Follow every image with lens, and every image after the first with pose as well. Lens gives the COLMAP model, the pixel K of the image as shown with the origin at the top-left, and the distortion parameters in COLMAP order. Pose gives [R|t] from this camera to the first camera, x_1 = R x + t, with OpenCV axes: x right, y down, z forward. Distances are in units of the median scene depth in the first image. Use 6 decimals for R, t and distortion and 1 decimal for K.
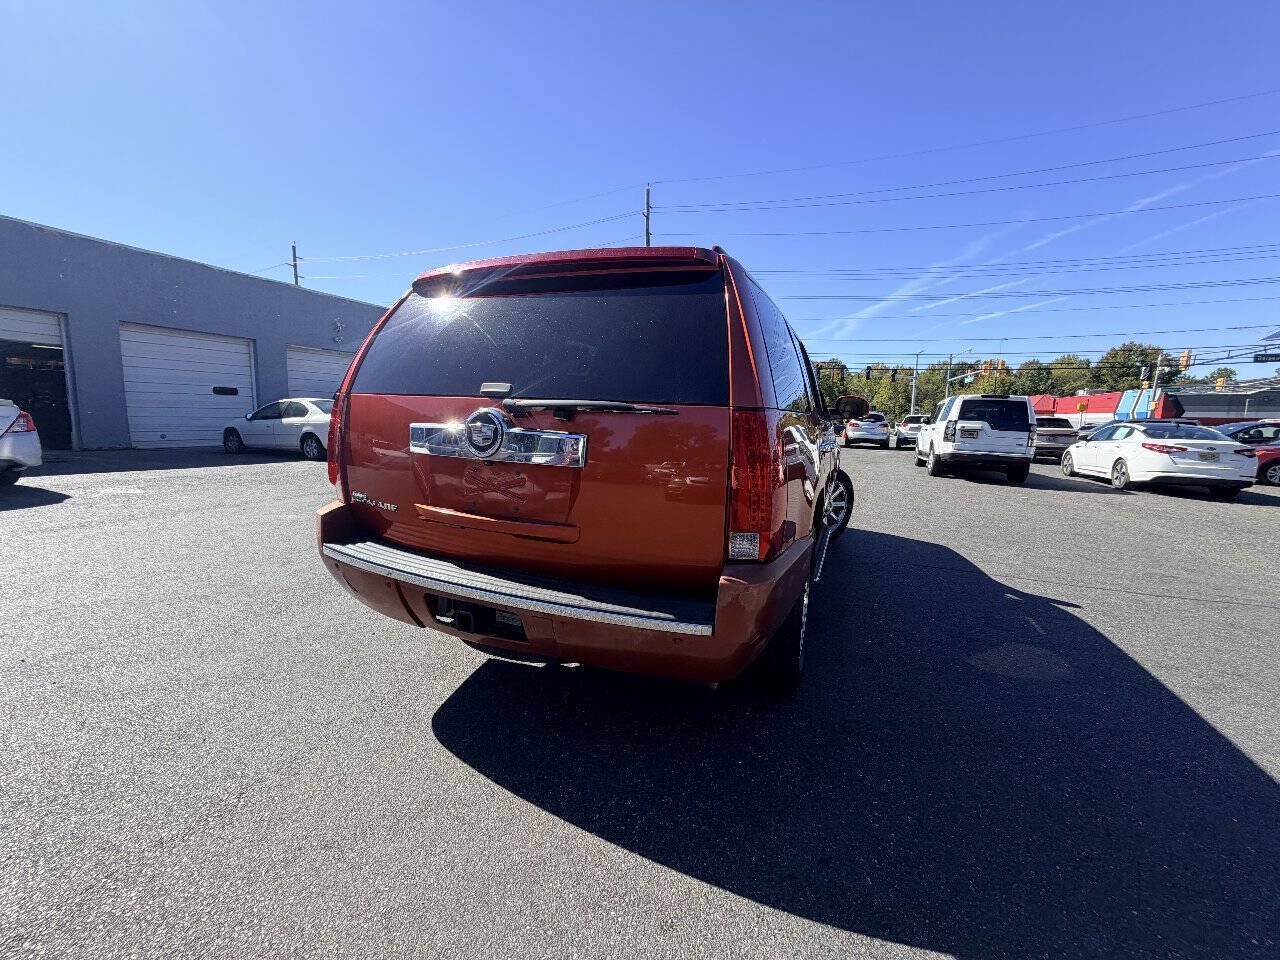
lens RADIAL K [[507.9, 0, 640.0], [0, 507.9, 482.9], [0, 0, 1]] dist [-0.000306, 0.000141]
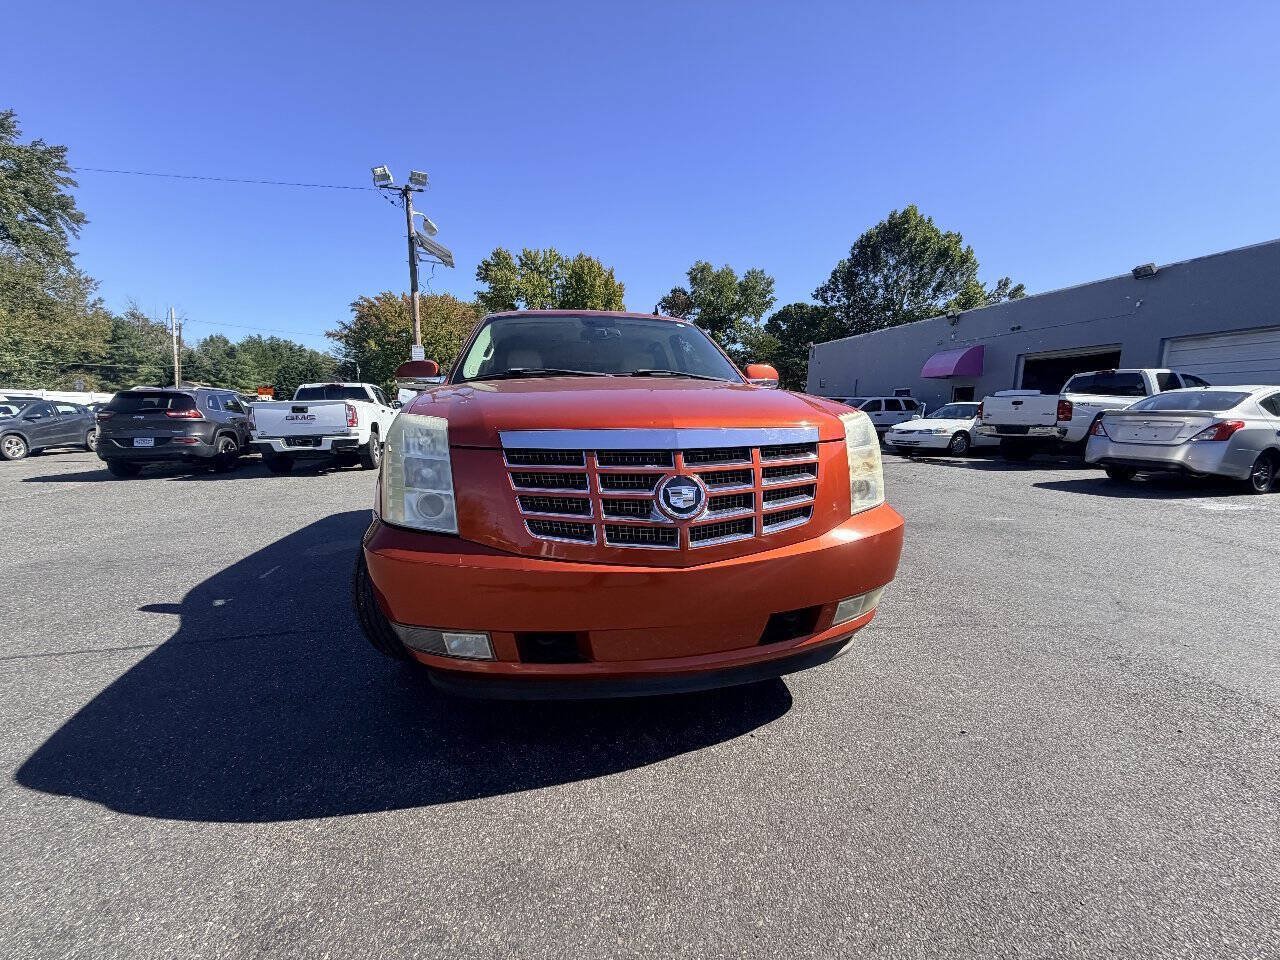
lens RADIAL K [[507.9, 0, 638.5], [0, 507.9, 480.9], [0, 0, 1]] dist [-0.000306, 0.000141]
pose [[-0.819740, 0.043063, -0.571115, 0.245129], [-0.107724, 0.967780, 0.227592, -0.084844], [0.562514, 0.248089, -0.788689, 0.754854]]
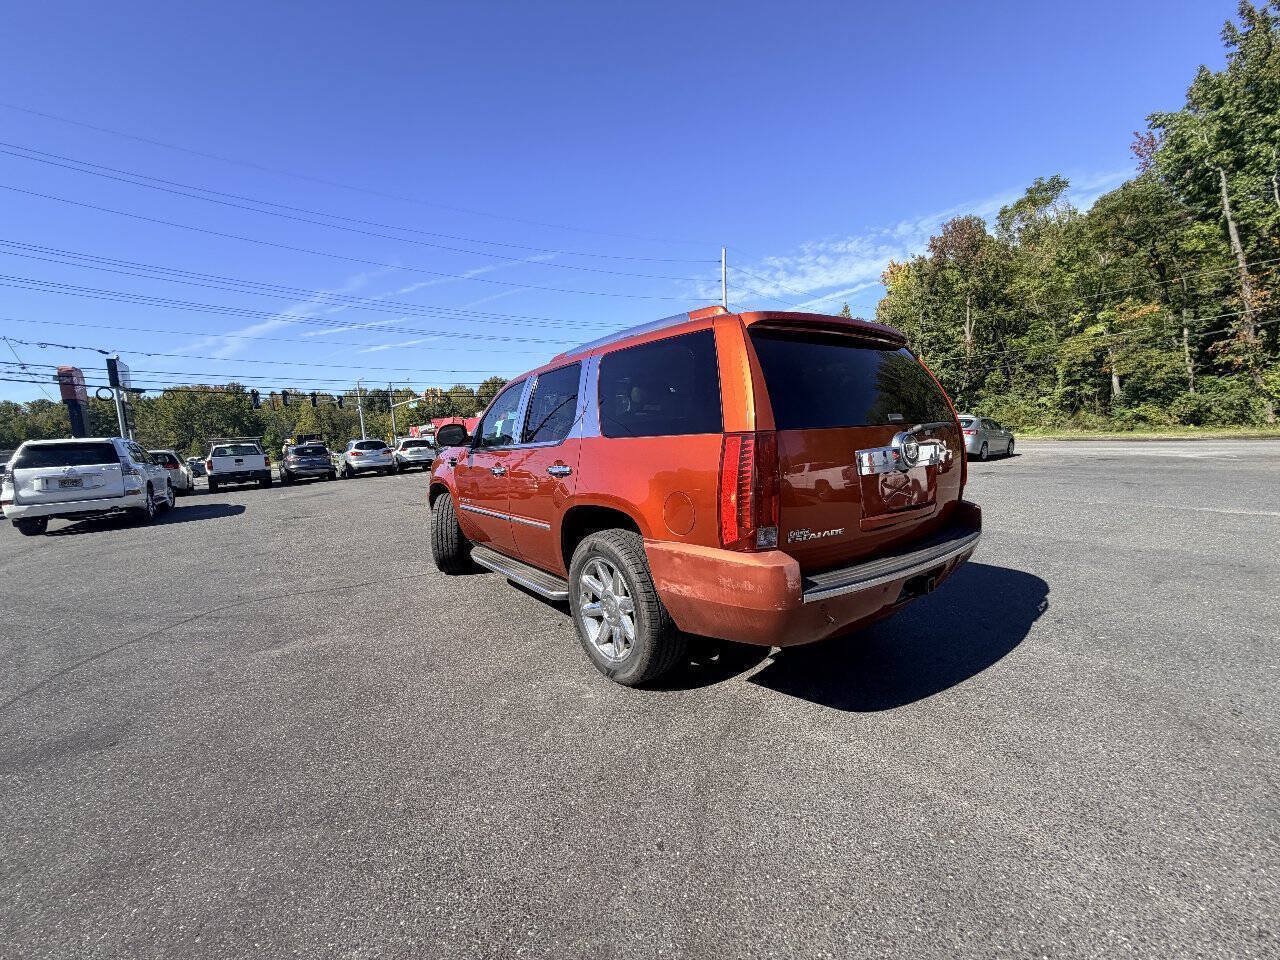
lens RADIAL K [[507.9, 0, 639.6], [0, 507.9, 481.1], [0, 0, 1]] dist [-0.000306, 0.000141]
pose [[0.505095, -0.139659, 0.851689, -0.319207], [0.184970, 0.981408, 0.051234, -0.037619], [-0.843009, 0.131659, 0.521537, 0.155196]]
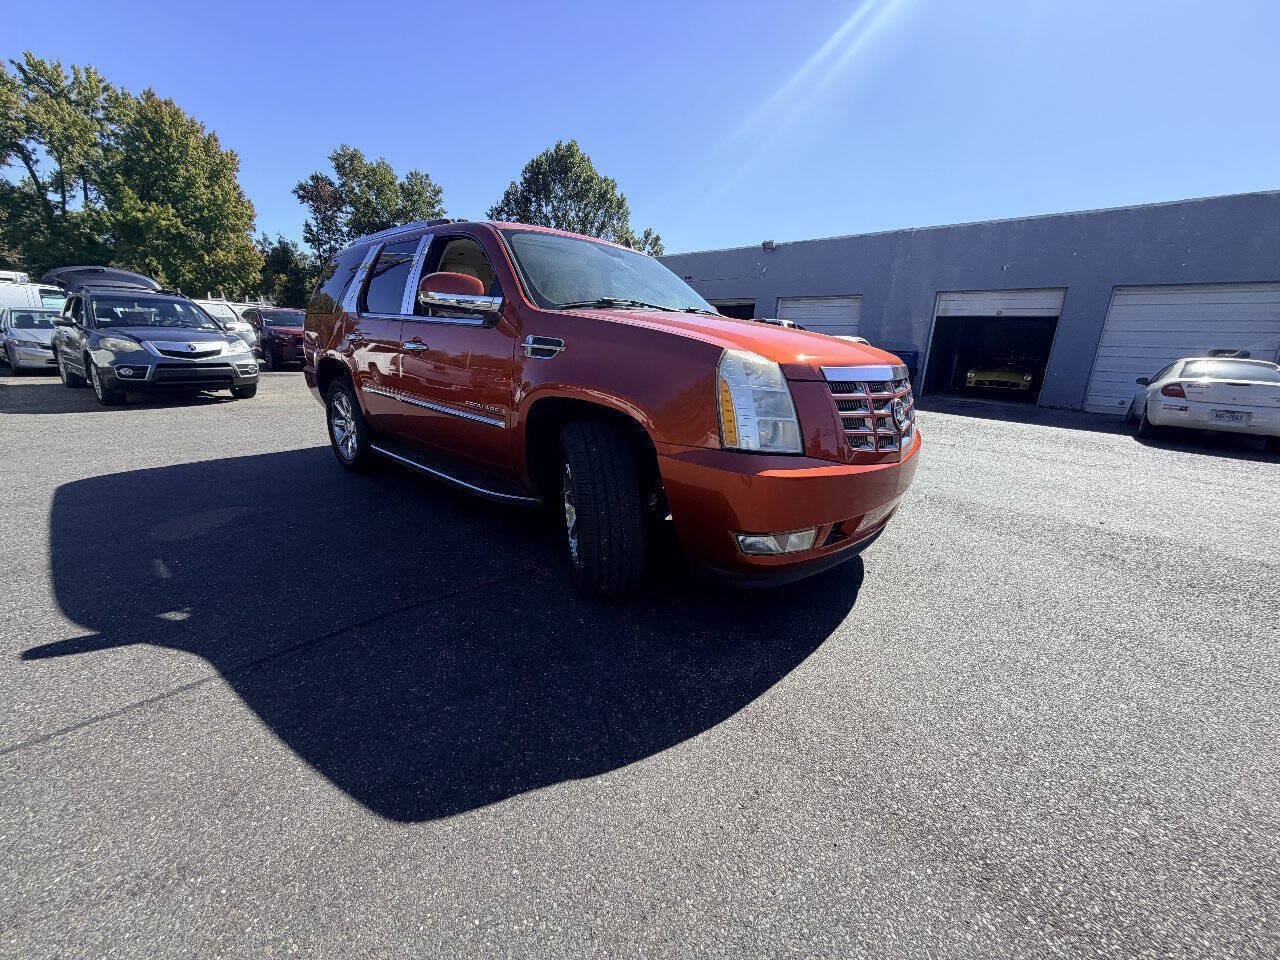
lens RADIAL K [[507.9, 0, 636.3], [0, 507.9, 481.3], [0, 0, 1]] dist [-0.000306, 0.000141]
pose [[-0.332470, 0.198825, -0.921918, 0.400094], [-0.180984, 0.945907, 0.269267, -0.057614], [0.925585, 0.256376, -0.278502, 0.603659]]
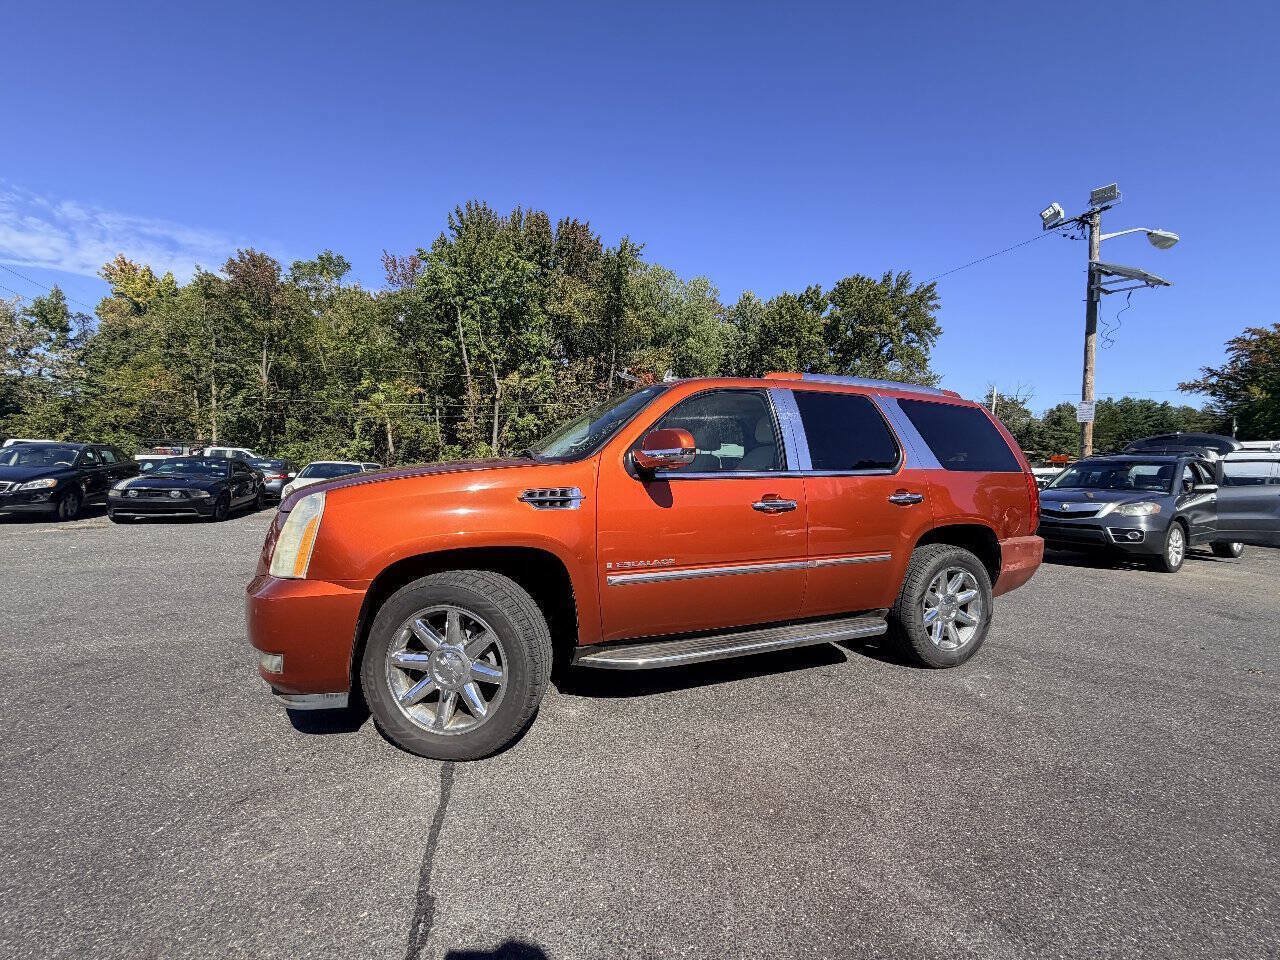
lens RADIAL K [[507.9, 0, 638.3], [0, 507.9, 482.0], [0, 0, 1]] dist [-0.000306, 0.000141]
pose [[-0.707836, -0.066807, 0.703211, -0.187922], [0.053238, 0.987641, 0.147417, -0.103333], [-0.704368, 0.141785, -0.695531, 0.691905]]
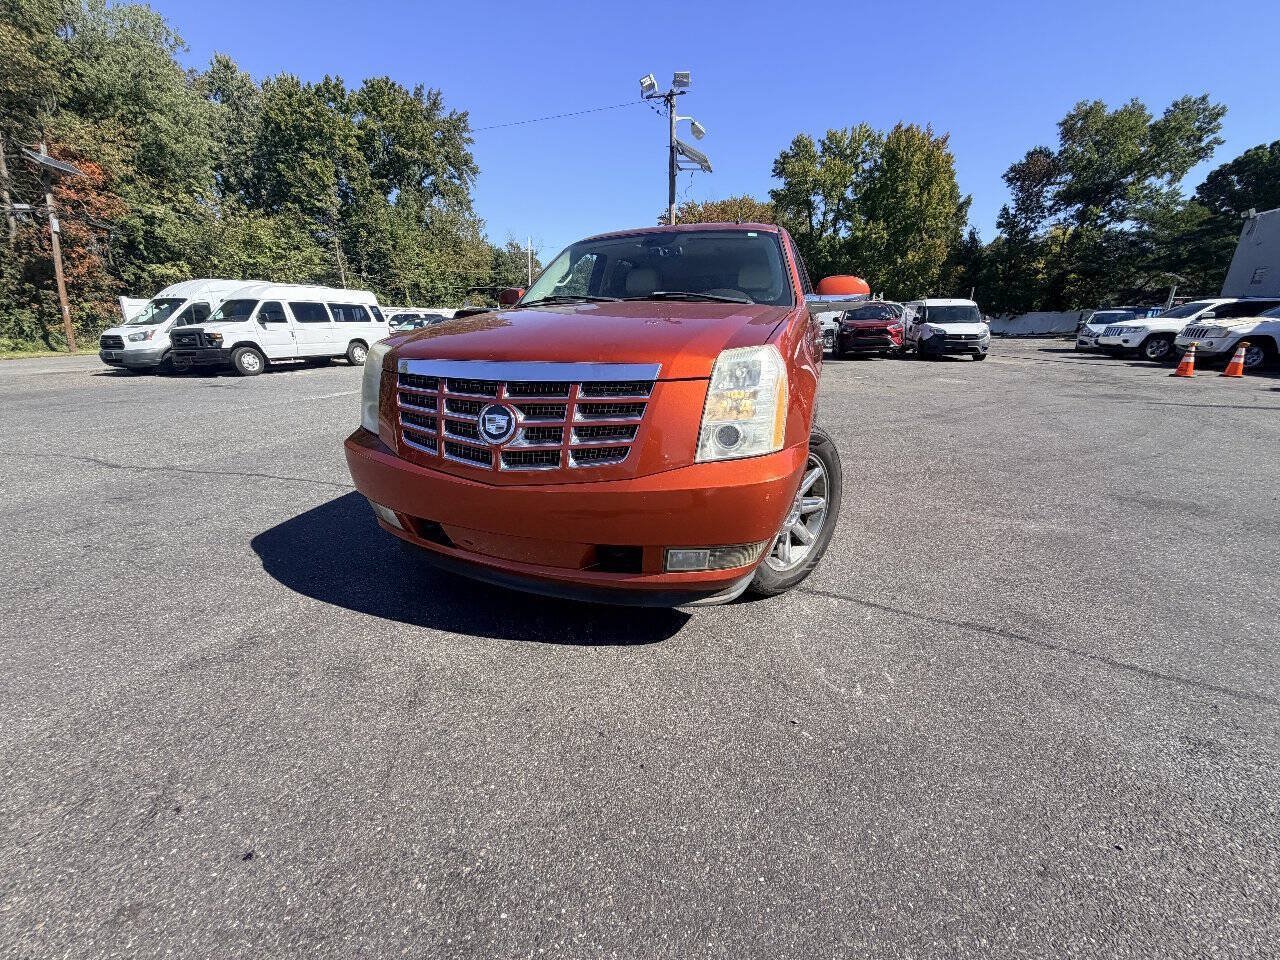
lens RADIAL K [[507.9, 0, 637.6], [0, 507.9, 481.2], [0, 0, 1]] dist [-0.000306, 0.000141]
pose [[-0.997745, -0.010707, -0.066254, 0.109314], [-0.038030, 0.903601, 0.426684, -0.104990], [0.055299, 0.428242, -0.901971, 0.810189]]
